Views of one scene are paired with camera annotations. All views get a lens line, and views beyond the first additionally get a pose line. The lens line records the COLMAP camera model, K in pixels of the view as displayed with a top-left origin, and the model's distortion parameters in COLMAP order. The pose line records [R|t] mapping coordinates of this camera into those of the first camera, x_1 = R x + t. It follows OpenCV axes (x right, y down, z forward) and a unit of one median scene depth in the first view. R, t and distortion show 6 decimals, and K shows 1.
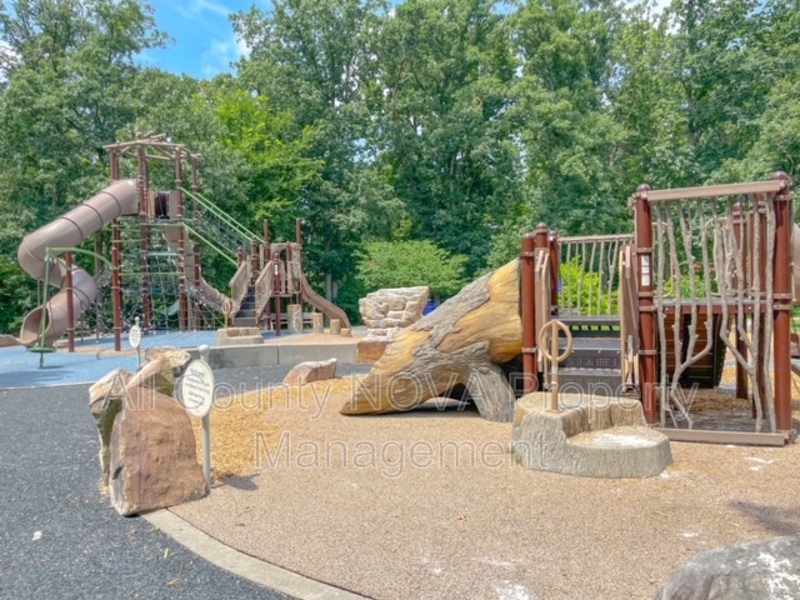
lens RADIAL K [[613.3, 0, 399.9], [0, 613.3, 303.2], [0, 0, 1]] dist [0.029704, -0.037614]
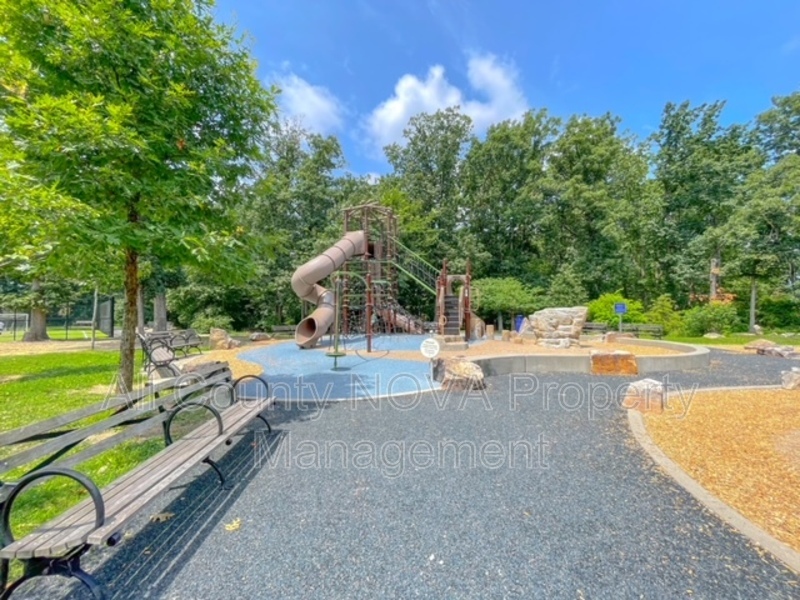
lens RADIAL K [[325.8, 0, 400.6], [0, 325.8, 301.0], [0, 0, 1]] dist [-0.010999, 0.001486]
pose [[0.995240, 0.014191, -0.096411, -0.155409], [-0.018394, 0.998912, -0.042843, -0.001963], [0.095698, 0.044413, 0.994419, 0.143566]]
